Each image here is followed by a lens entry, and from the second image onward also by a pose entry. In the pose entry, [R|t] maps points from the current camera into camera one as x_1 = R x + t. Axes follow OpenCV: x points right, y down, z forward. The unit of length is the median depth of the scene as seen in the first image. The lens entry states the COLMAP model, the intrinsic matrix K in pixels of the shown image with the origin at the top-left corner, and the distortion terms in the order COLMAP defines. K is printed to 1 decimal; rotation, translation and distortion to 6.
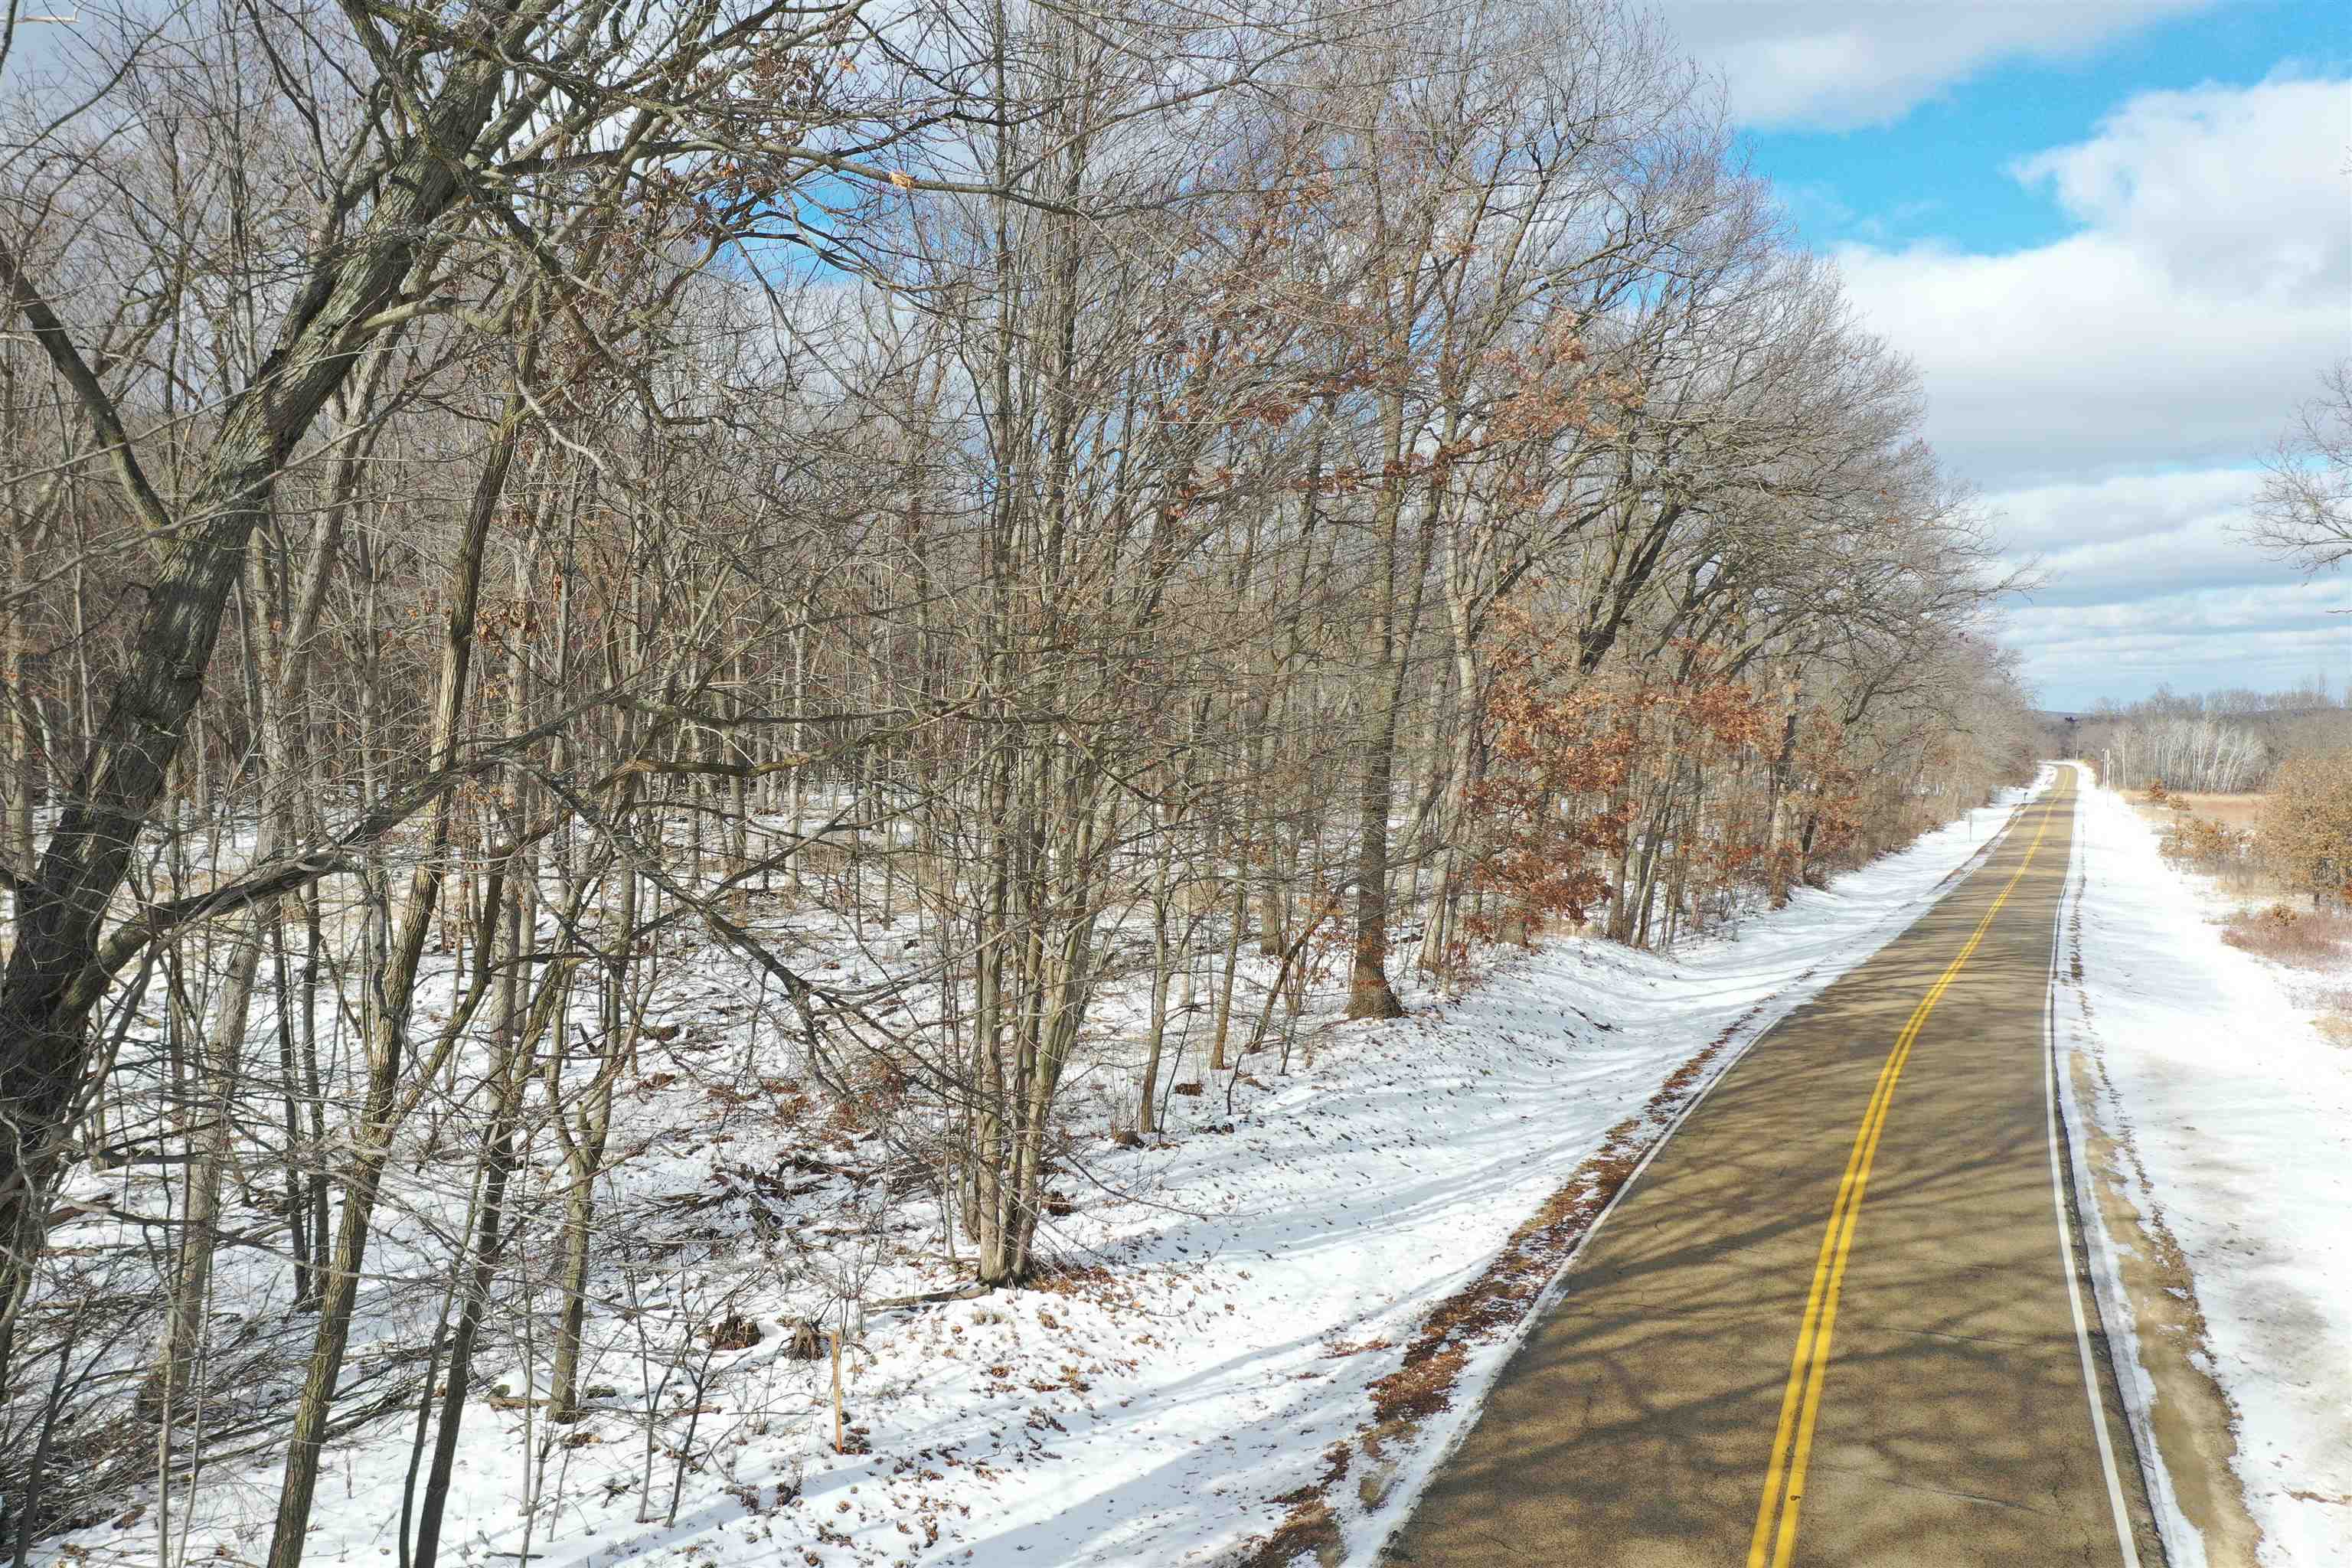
lens RADIAL K [[1884.2, 0, 1177.2], [0, 1884.2, 787.4], [0, 0, 1]] dist [0.007963, -0.003012]
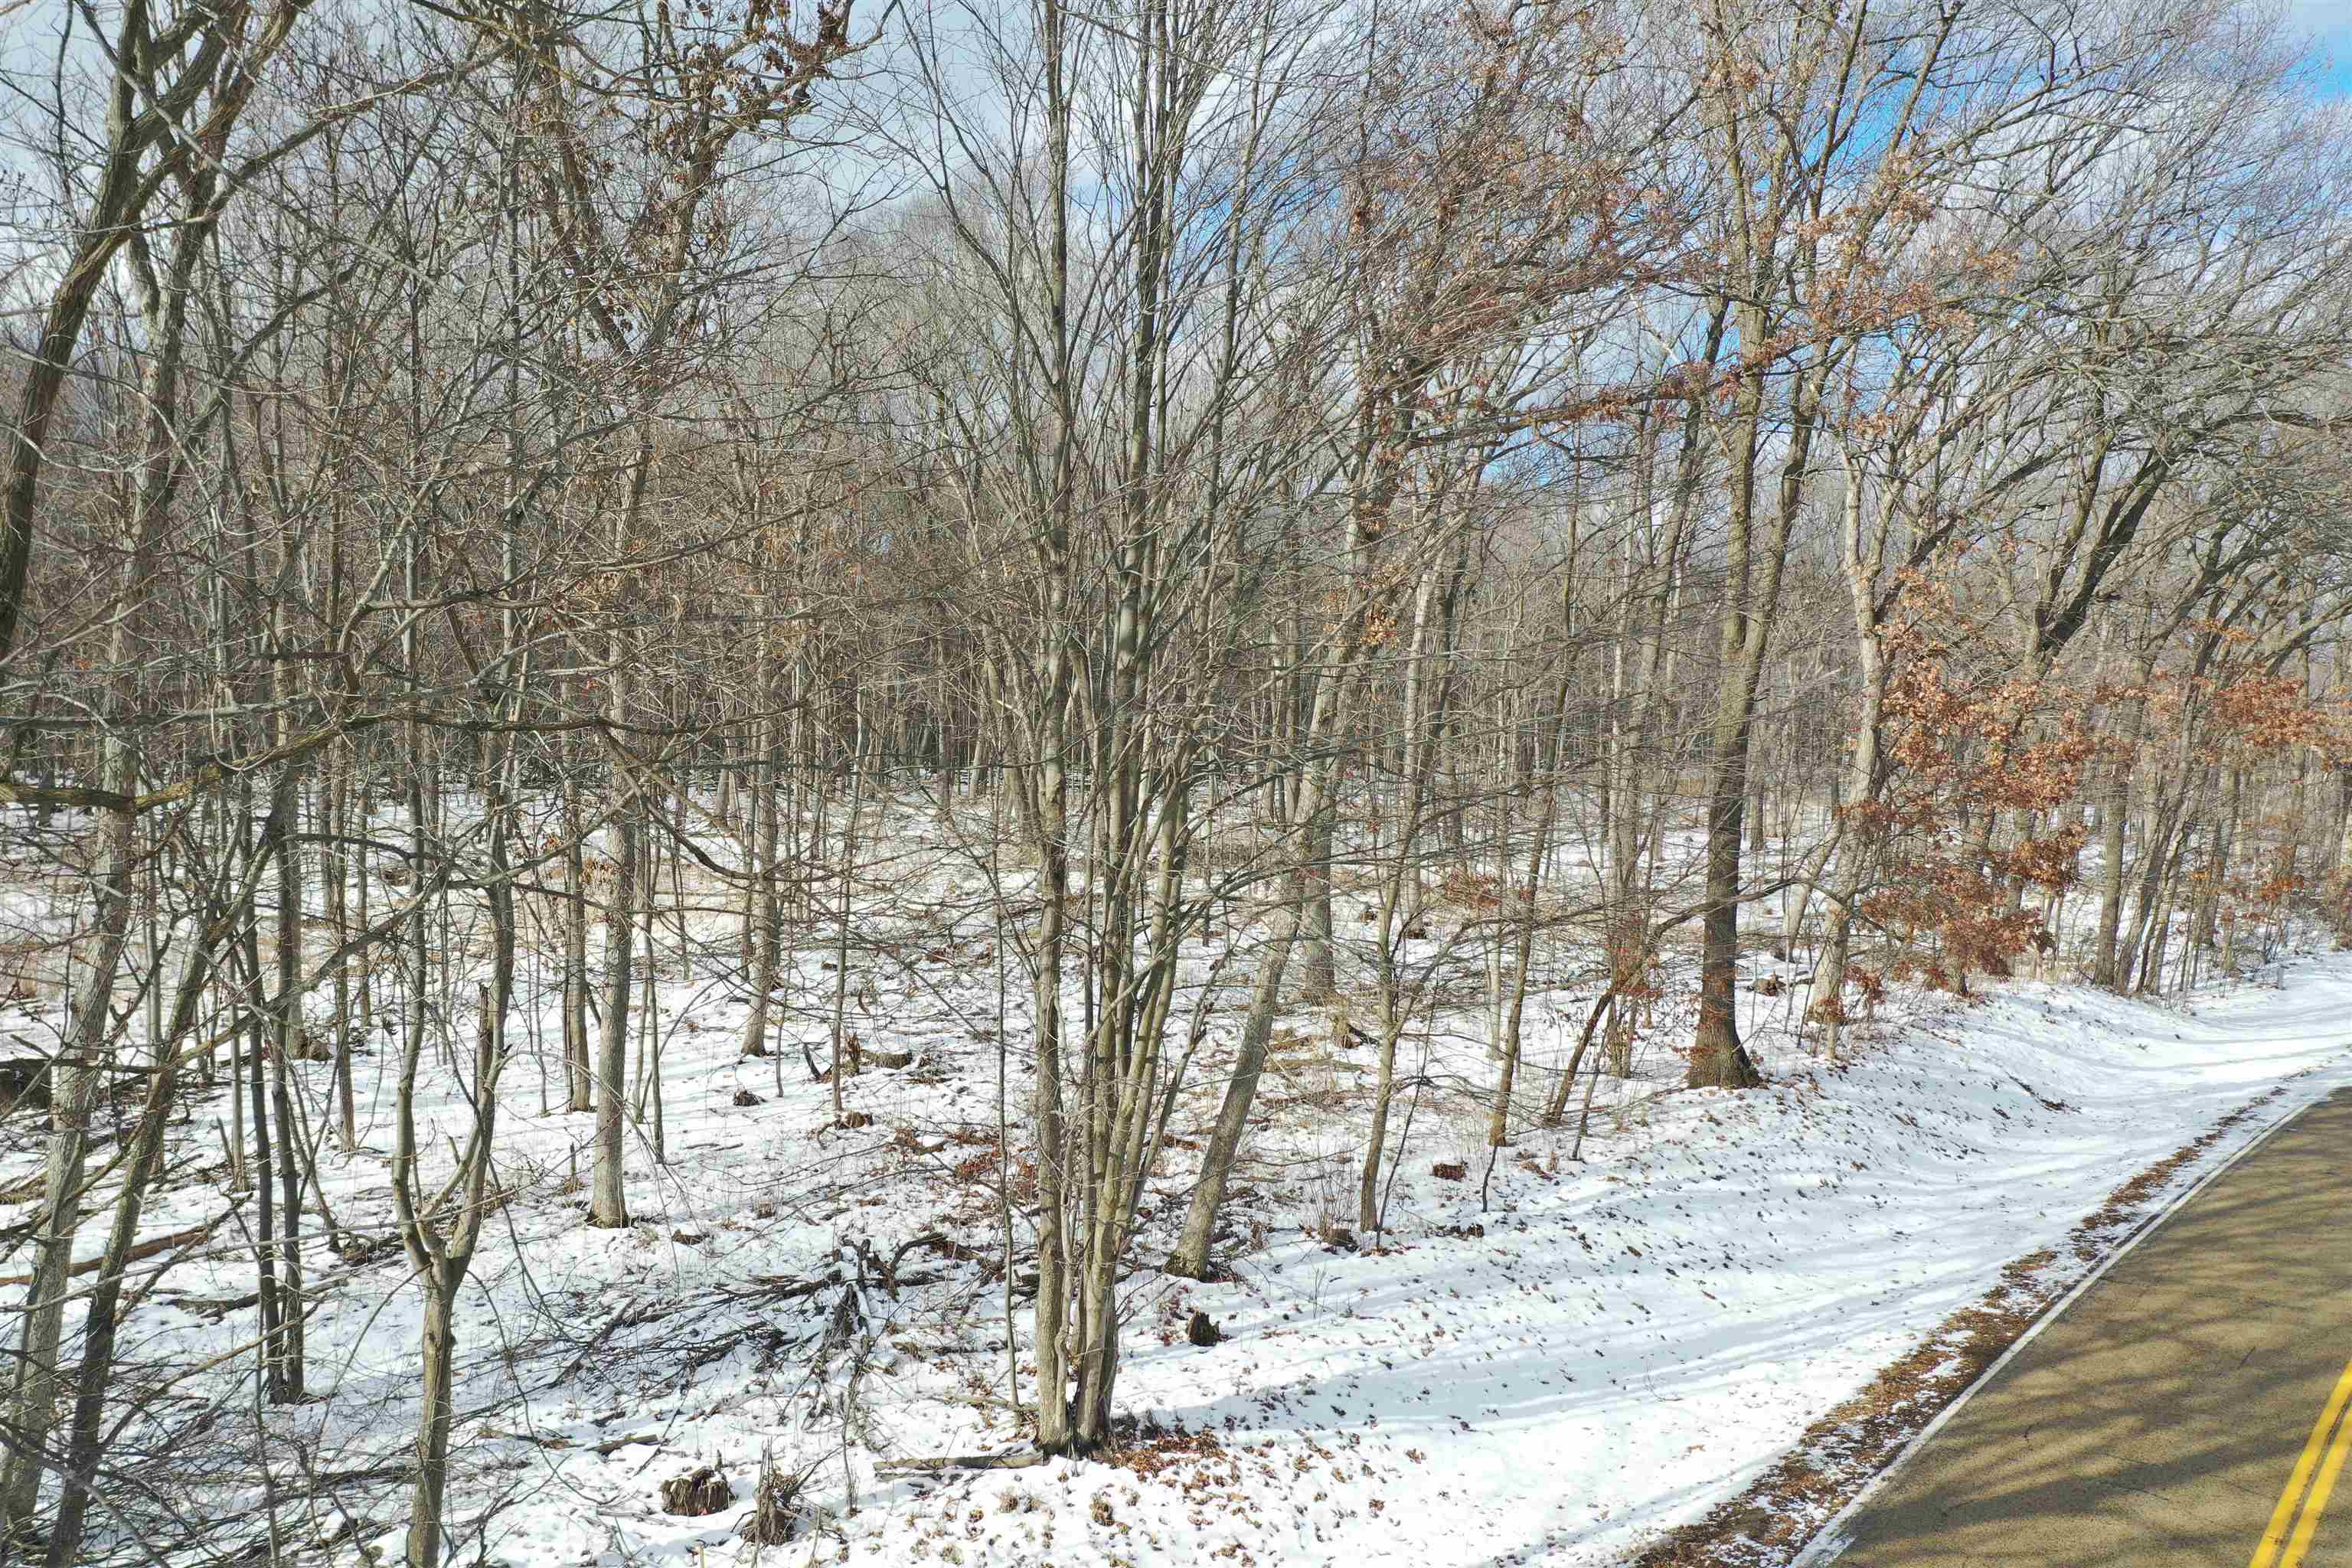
lens RADIAL K [[1884.2, 0, 1174.2], [0, 1884.2, 771.6], [0, 0, 1]] dist [0.007963, -0.003012]
pose [[0.965202, 0.012199, -0.261219, 0.111624], [-0.013607, 0.999901, -0.003582, -0.008252], [0.261149, 0.007012, 0.965273, 0.202254]]
